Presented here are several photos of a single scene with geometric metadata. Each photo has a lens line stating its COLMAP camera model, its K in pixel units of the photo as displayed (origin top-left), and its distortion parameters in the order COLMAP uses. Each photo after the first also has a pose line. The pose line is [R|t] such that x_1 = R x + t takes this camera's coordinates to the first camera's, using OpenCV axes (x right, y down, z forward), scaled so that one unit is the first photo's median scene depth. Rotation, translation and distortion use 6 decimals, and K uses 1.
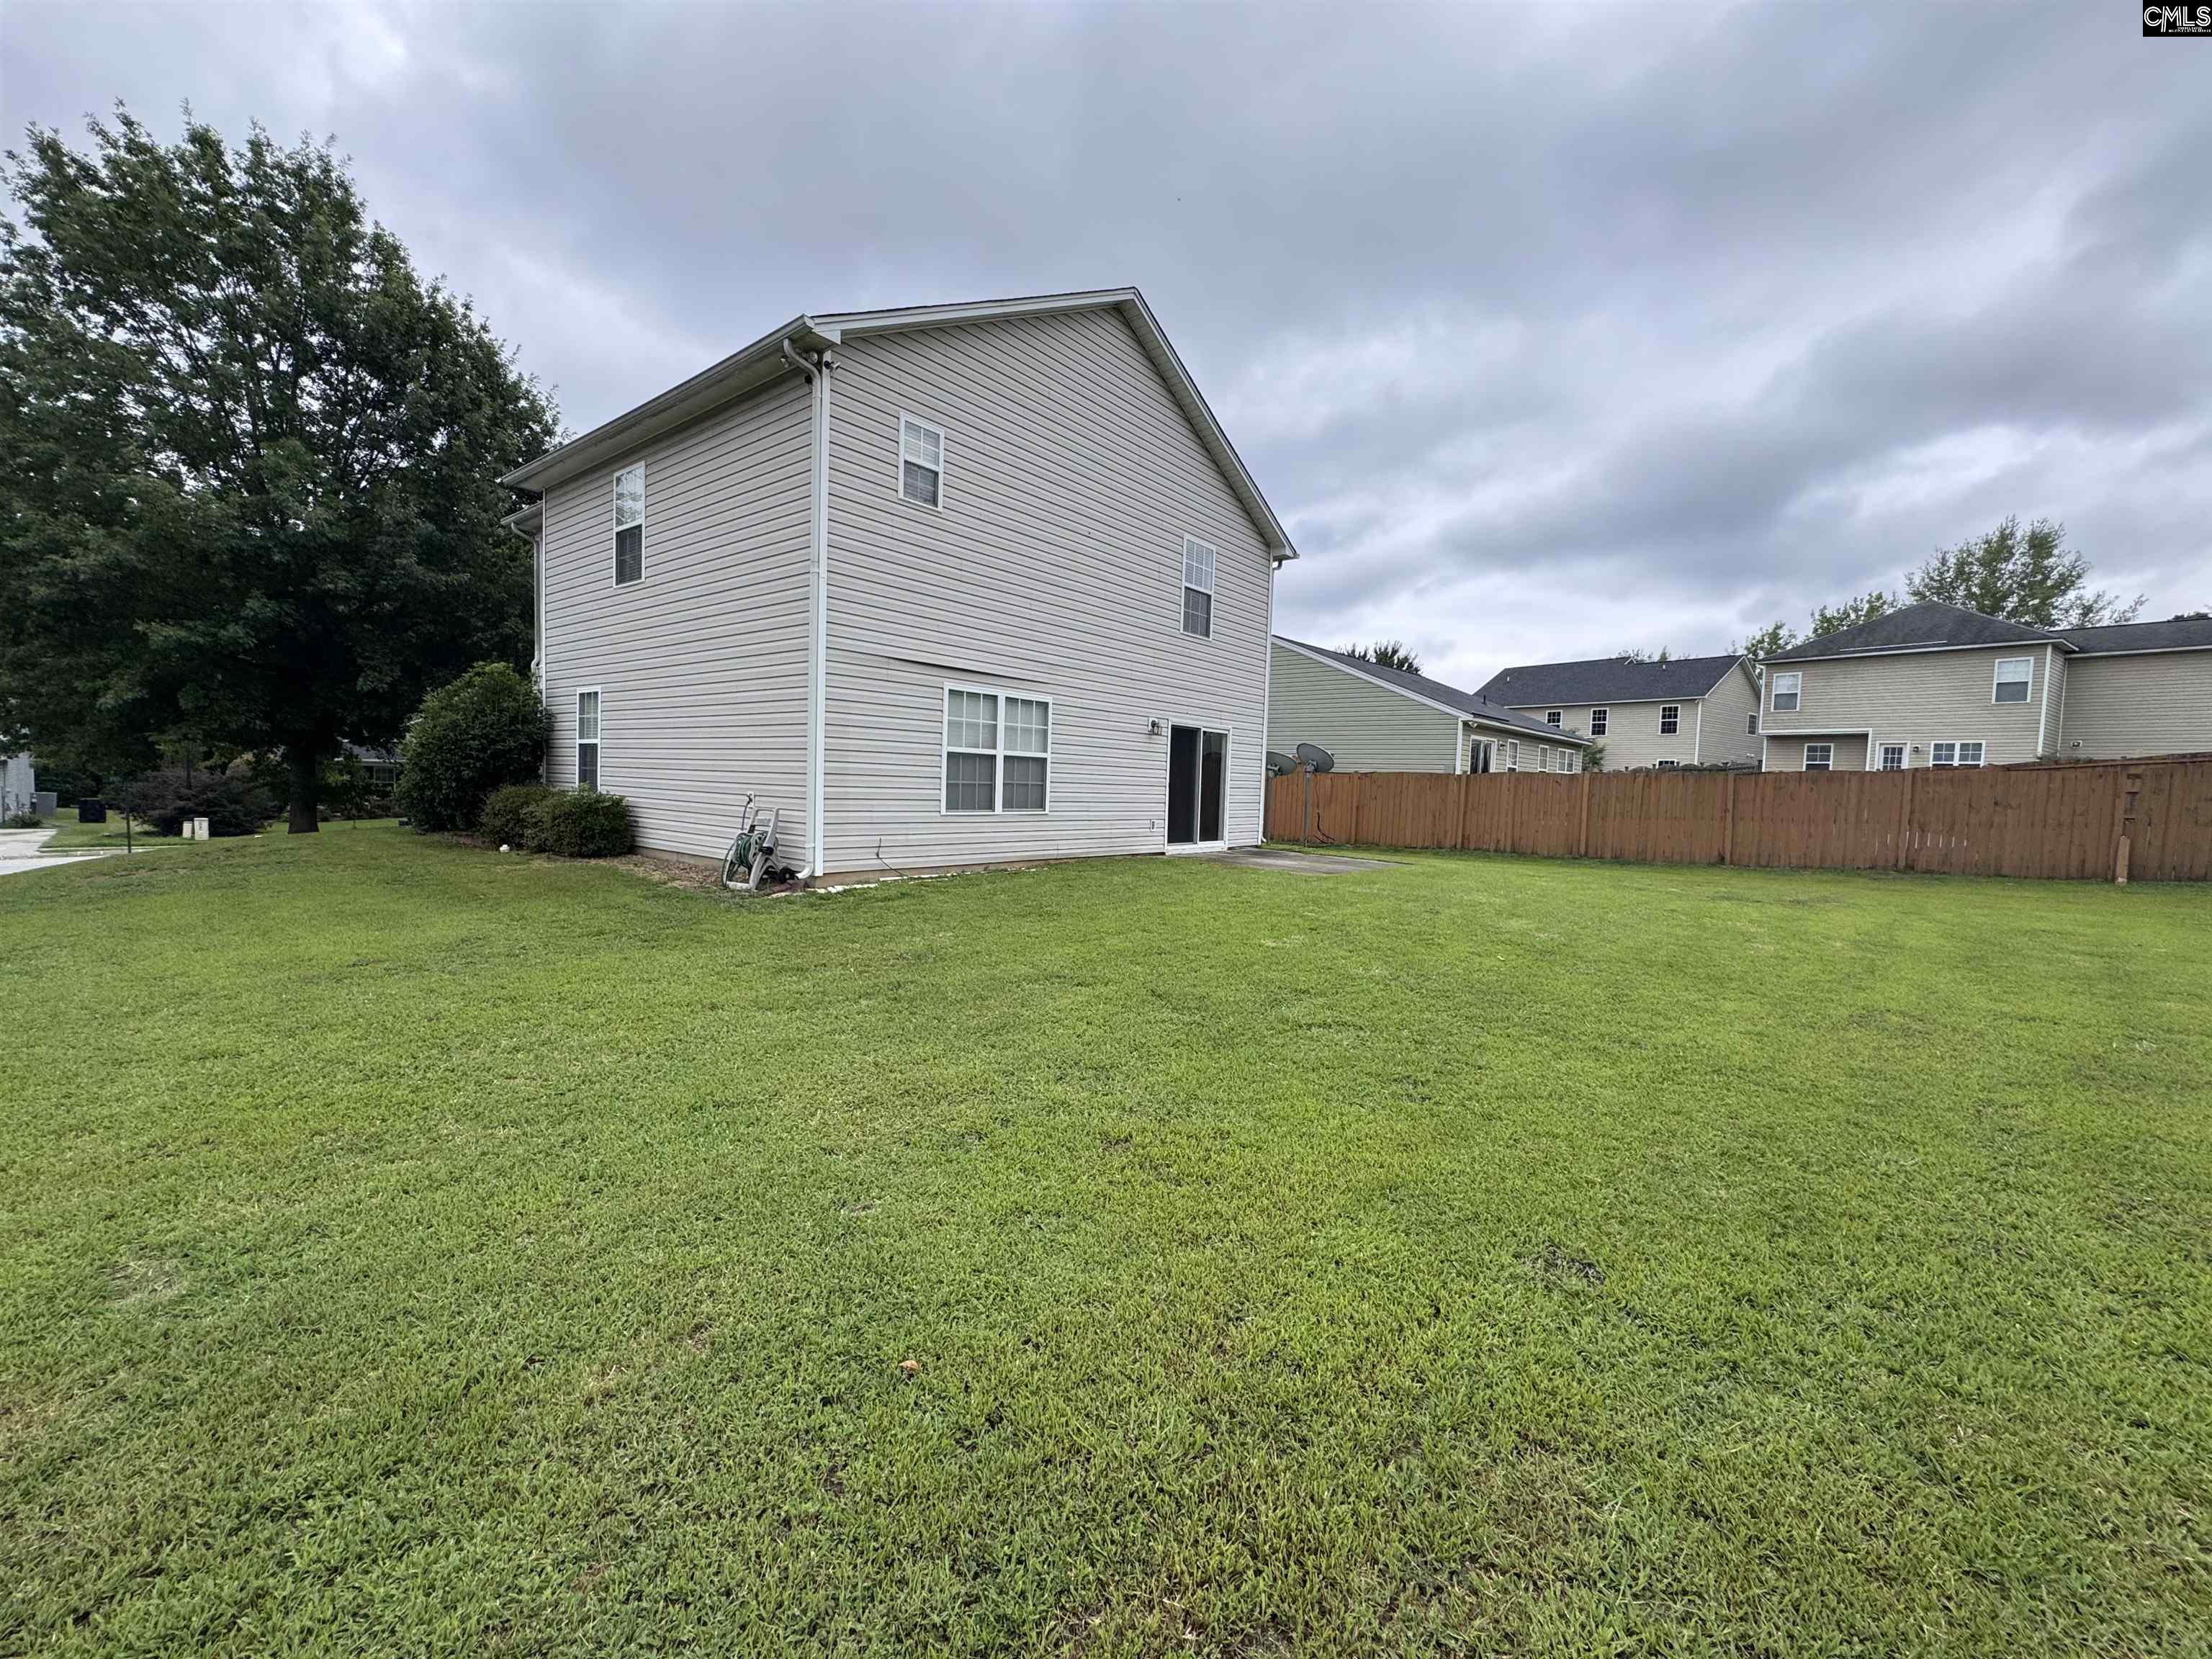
lens RADIAL K [[884.4, 0, 1108.5], [0, 884.4, 831.0], [0, 0, 1]] dist [-0.004716, 0.001117]
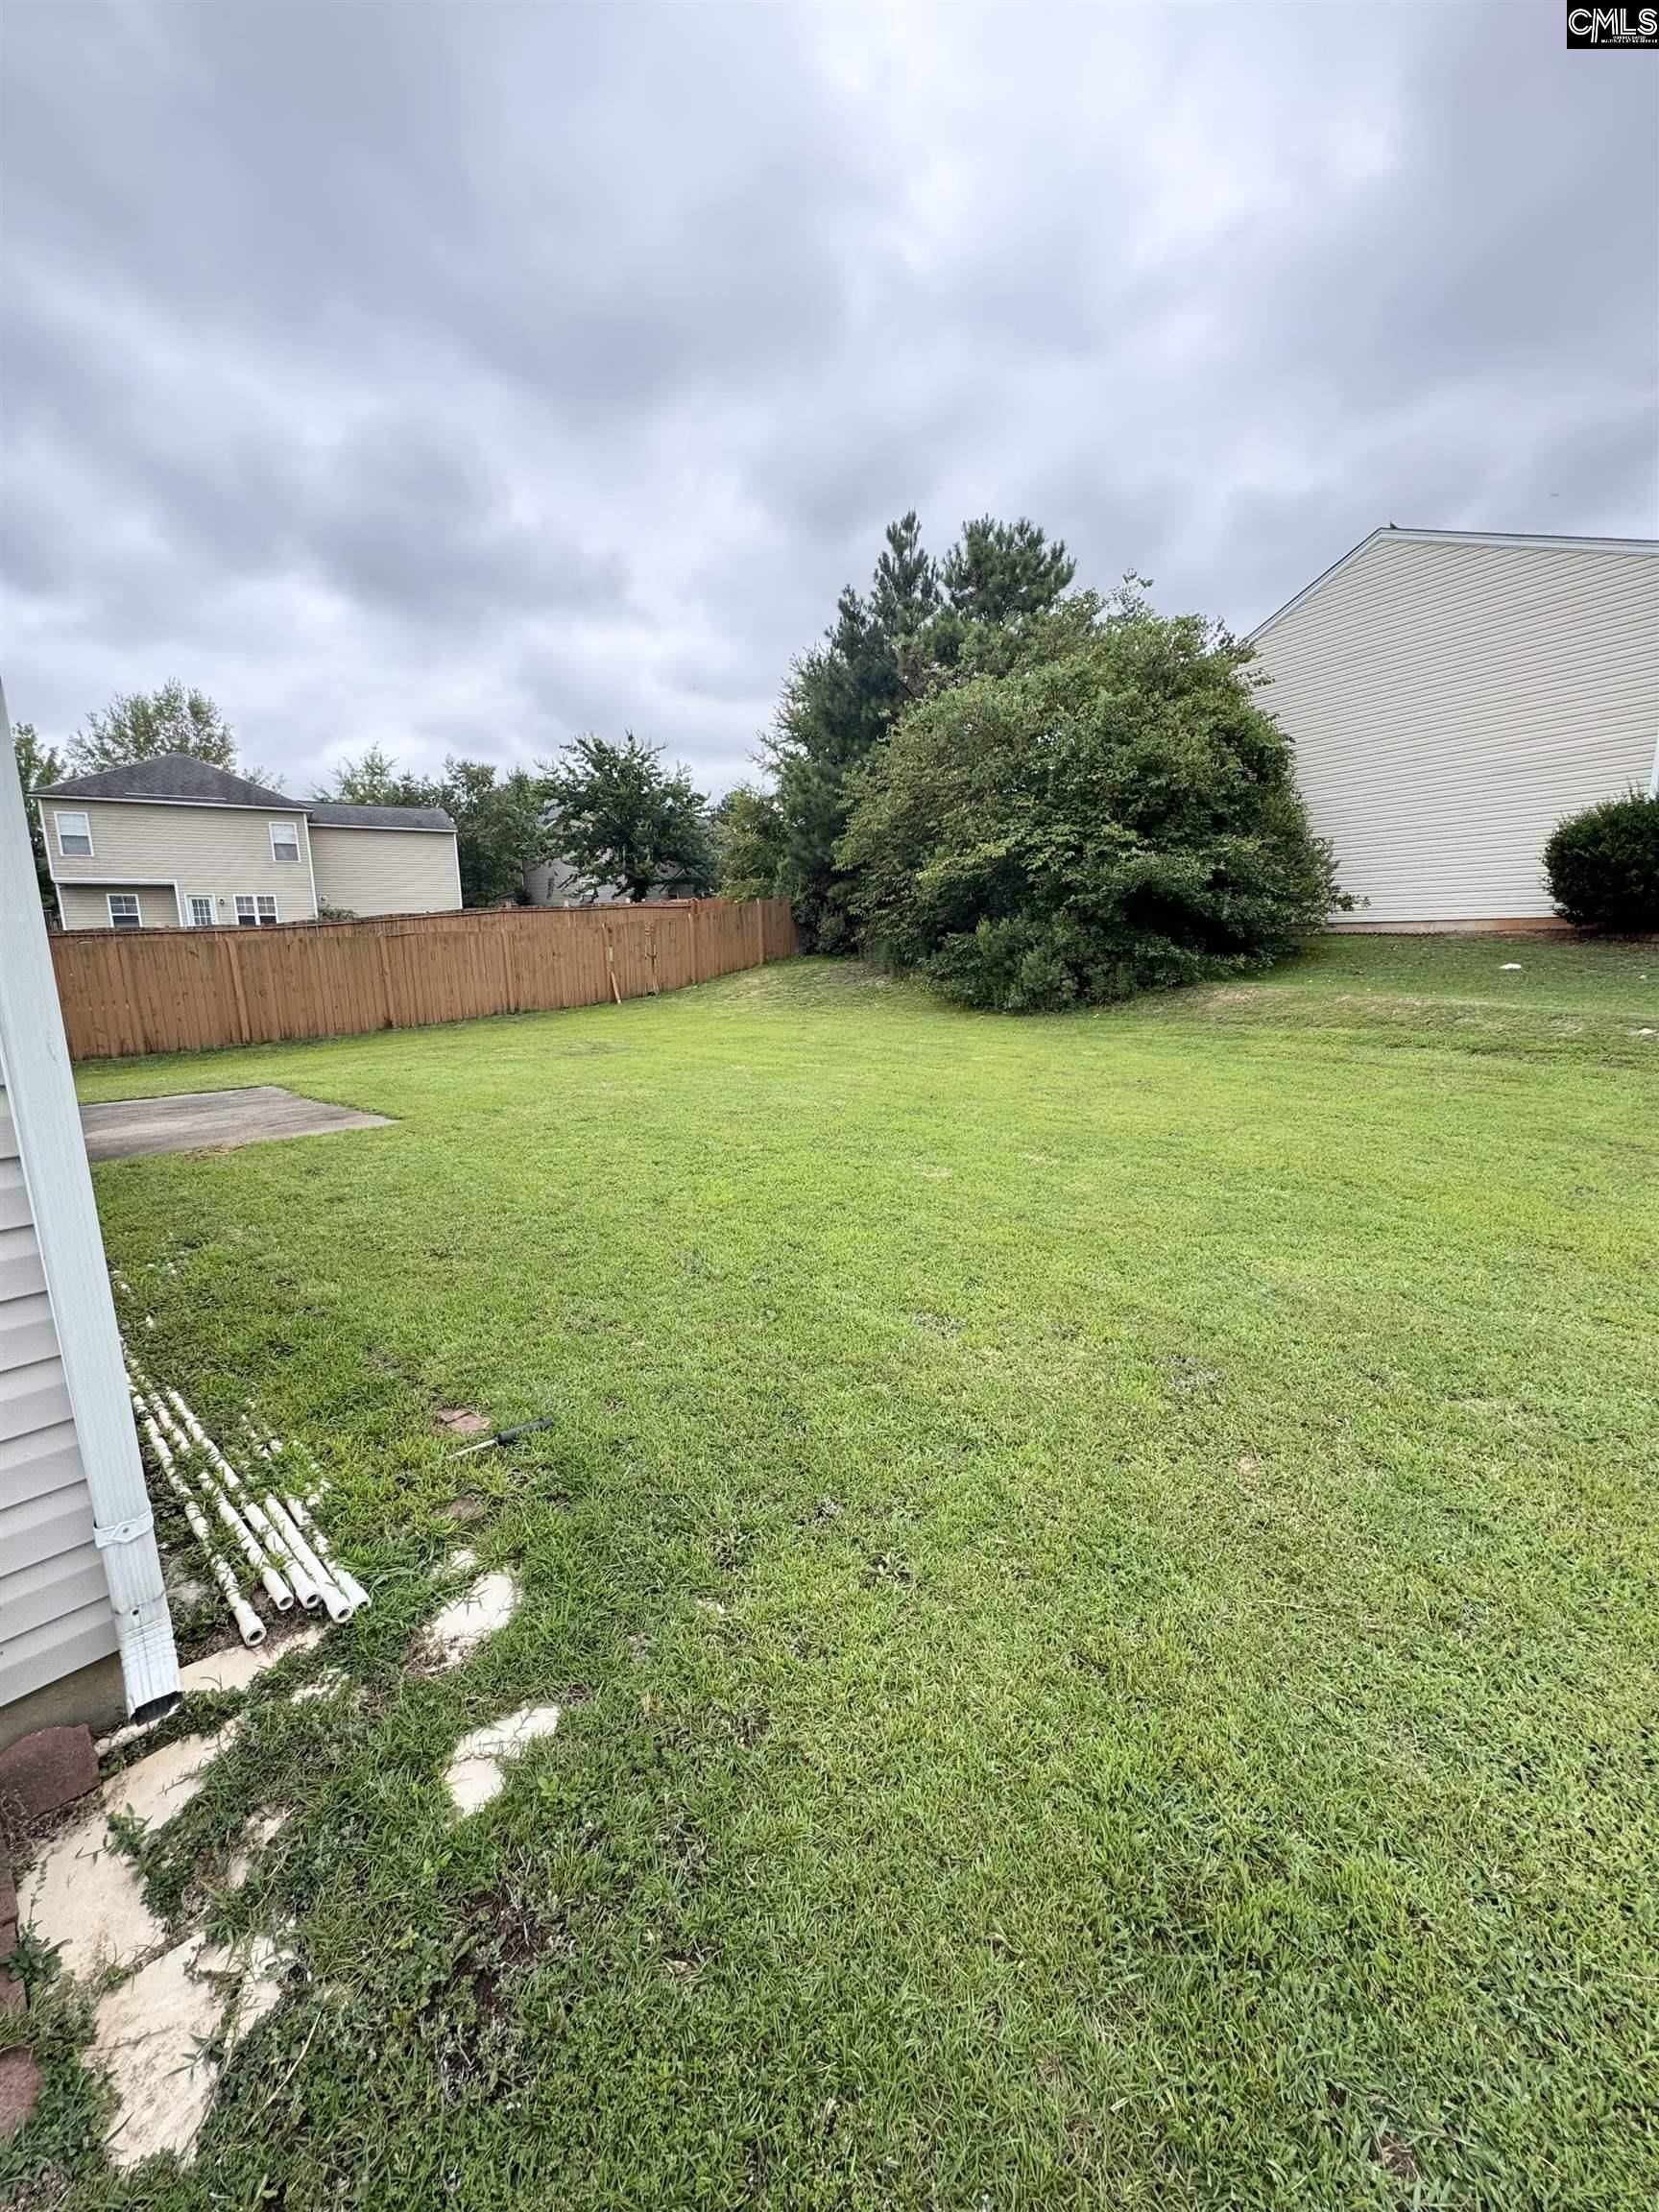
lens RADIAL K [[884.4, 0, 829.4], [0, 884.4, 1104.8], [0, 0, 1]] dist [-0.004716, 0.001117]
pose [[0.035913, -0.216030, 0.975726, -0.204893], [0.072262, 0.974361, 0.213068, -0.041018], [-0.996739, 0.062856, 0.050603, 0.342986]]
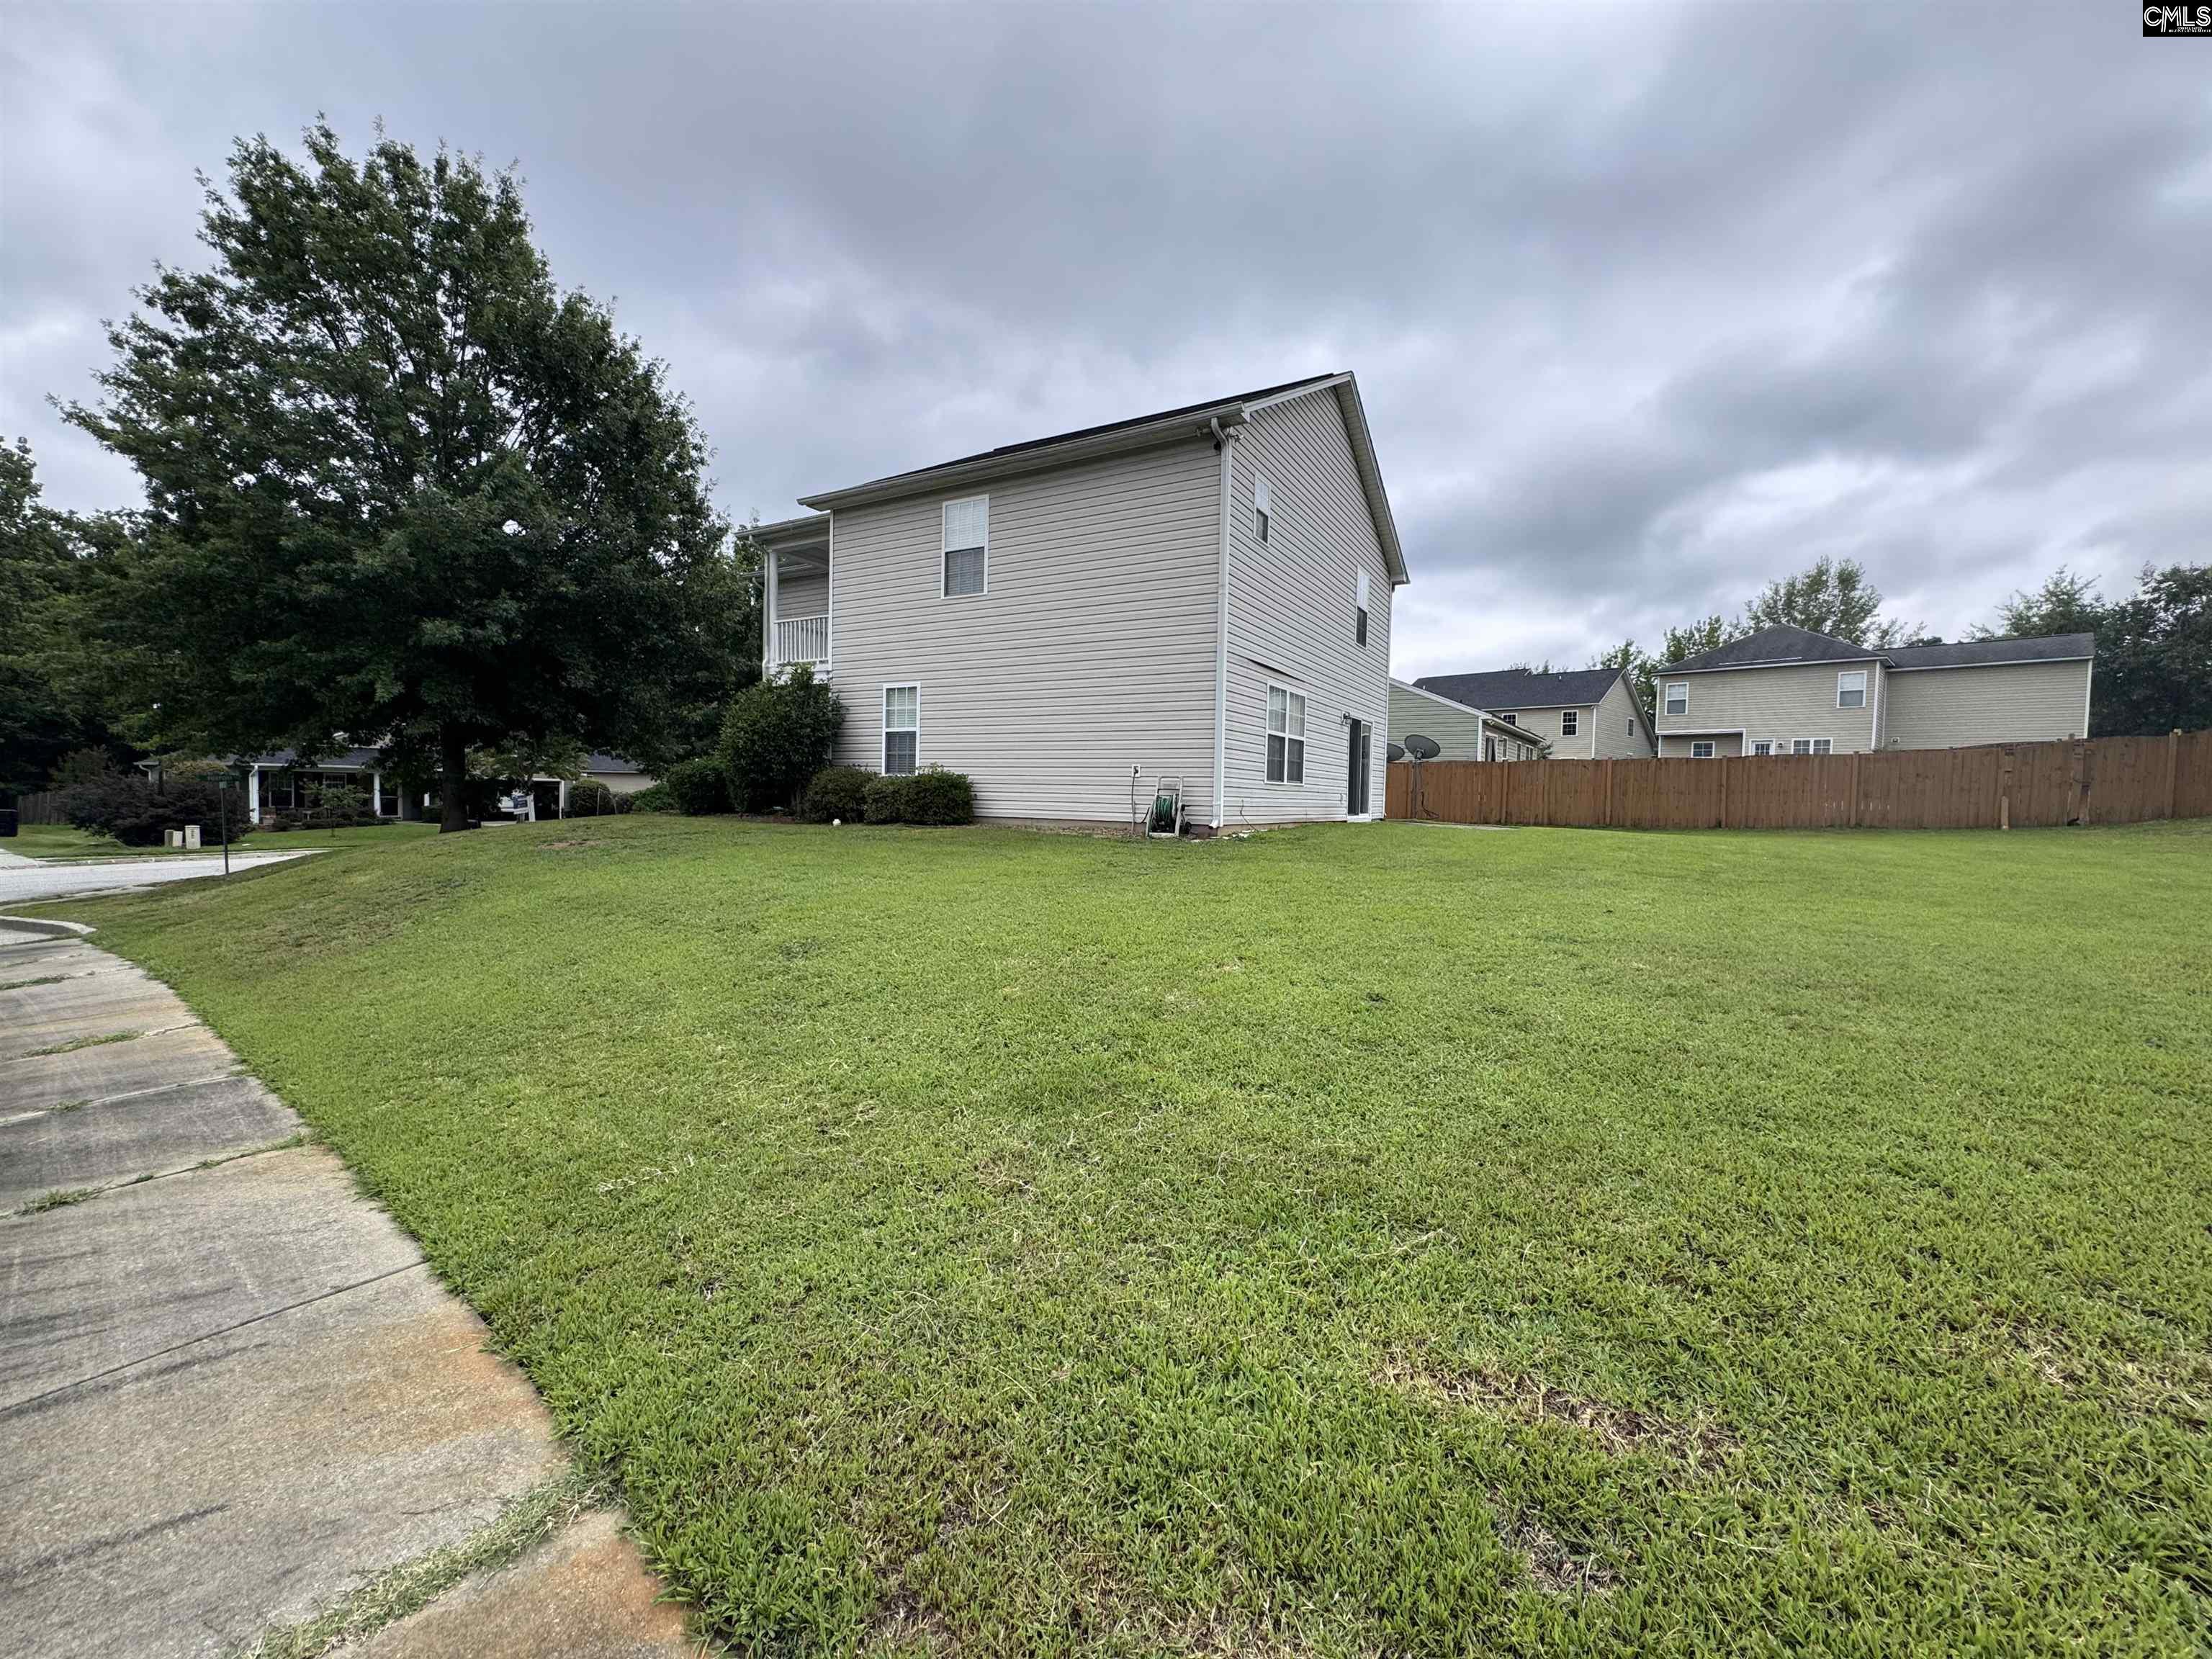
lens RADIAL K [[884.4, 0, 1104.4], [0, 884.4, 830.5], [0, 0, 1]] dist [-0.004716, 0.001117]
pose [[0.988884, -0.018516, 0.147532, -0.285269], [0.020136, 0.999752, -0.009493, 0.027031], [-0.147320, 0.012358, 0.989012, -0.106704]]
